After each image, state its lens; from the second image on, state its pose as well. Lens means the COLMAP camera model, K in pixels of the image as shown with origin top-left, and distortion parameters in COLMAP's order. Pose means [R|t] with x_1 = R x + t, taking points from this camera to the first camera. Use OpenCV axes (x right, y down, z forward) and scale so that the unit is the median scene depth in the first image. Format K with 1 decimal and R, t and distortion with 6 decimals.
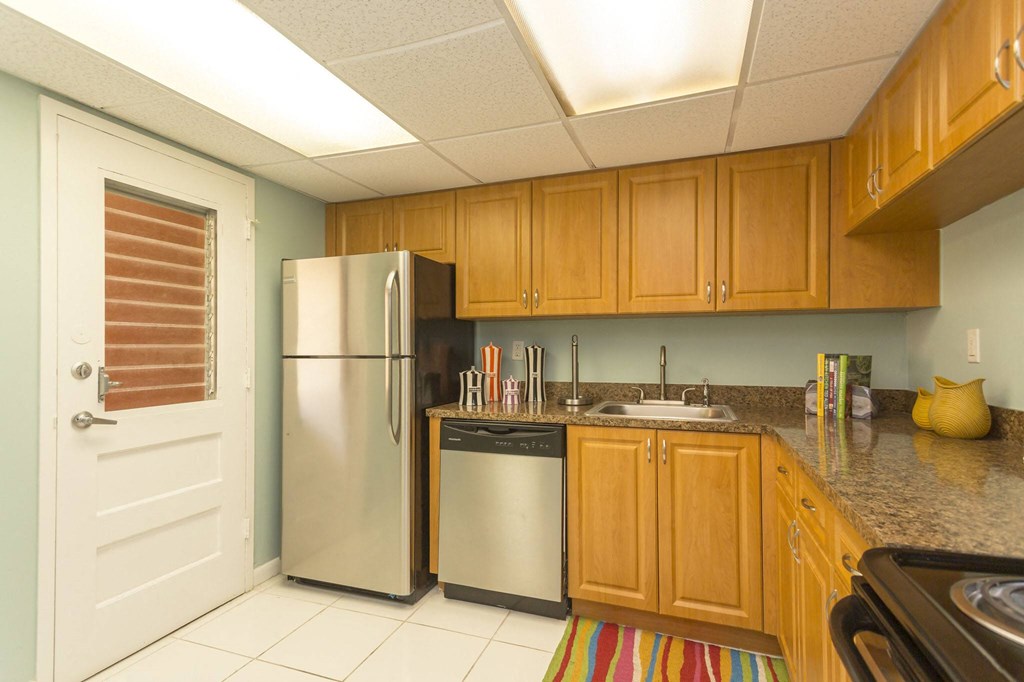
lens RADIAL K [[485.3, 0, 513.6], [0, 485.3, 346.5], [0, 0, 1]] dist [0.015363, -0.000474]
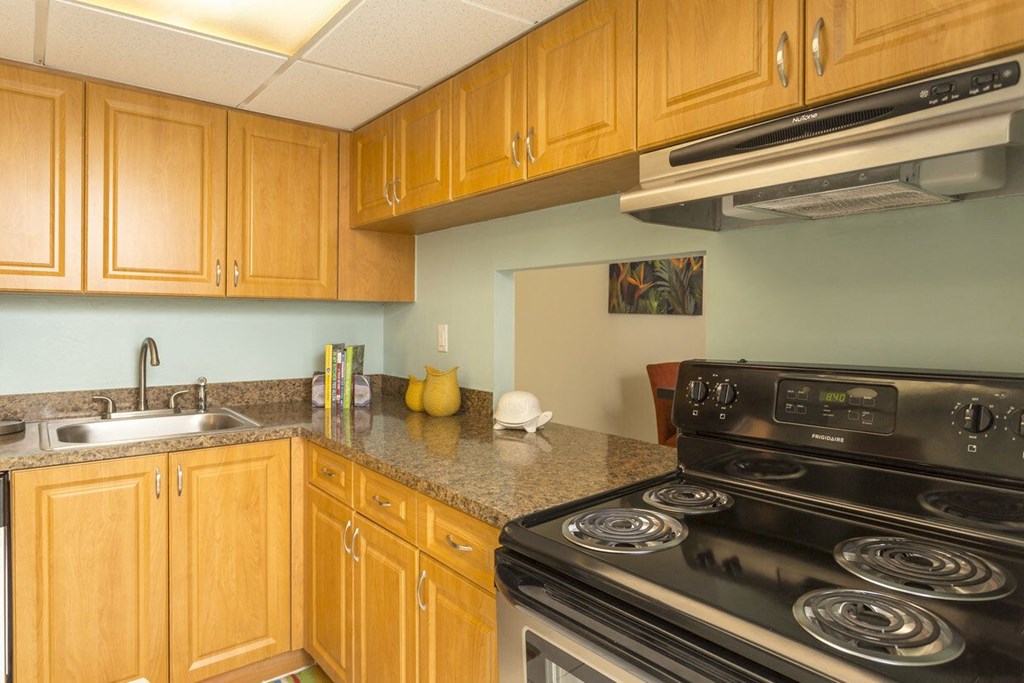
lens RADIAL K [[608.1, 0, 502.5], [0, 608.1, 321.6], [0, 0, 1]] dist [-0.004185, 0.000805]
pose [[0.528864, -0.000945, 0.848706, -0.225405], [-0.014065, 0.999852, 0.009878, -0.049207], [-0.848590, -0.017161, 0.528773, 0.057617]]
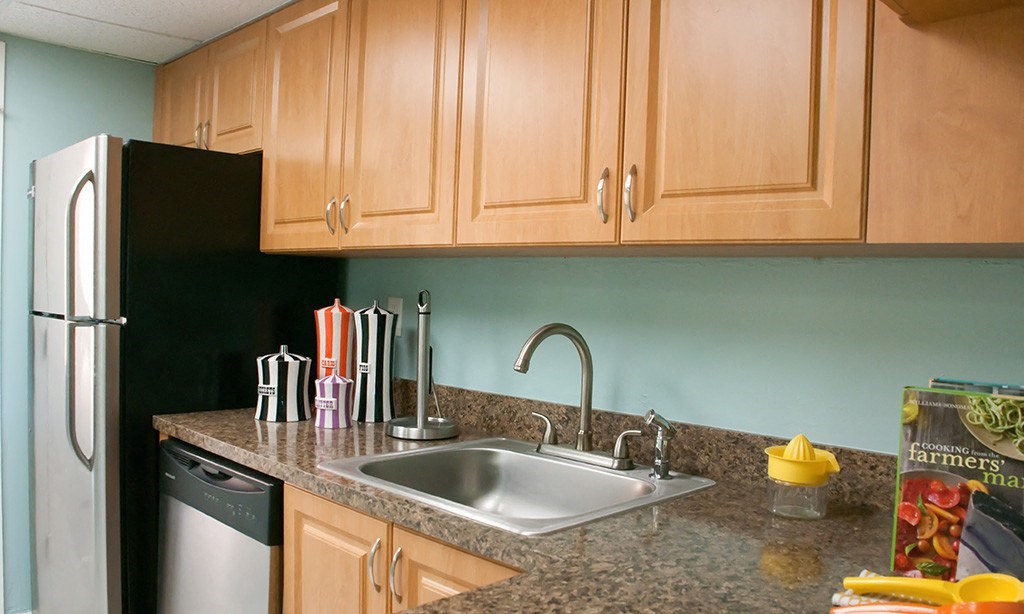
lens RADIAL K [[819.0, 0, 496.2], [0, 819.0, 338.2], [0, 0, 1]] dist [-0.175288, 0.112225]
pose [[0.904076, 0.056250, -0.423653, 0.644576], [-0.032376, 0.997466, 0.063346, -0.037163], [0.426143, -0.043553, 0.903607, 0.389018]]
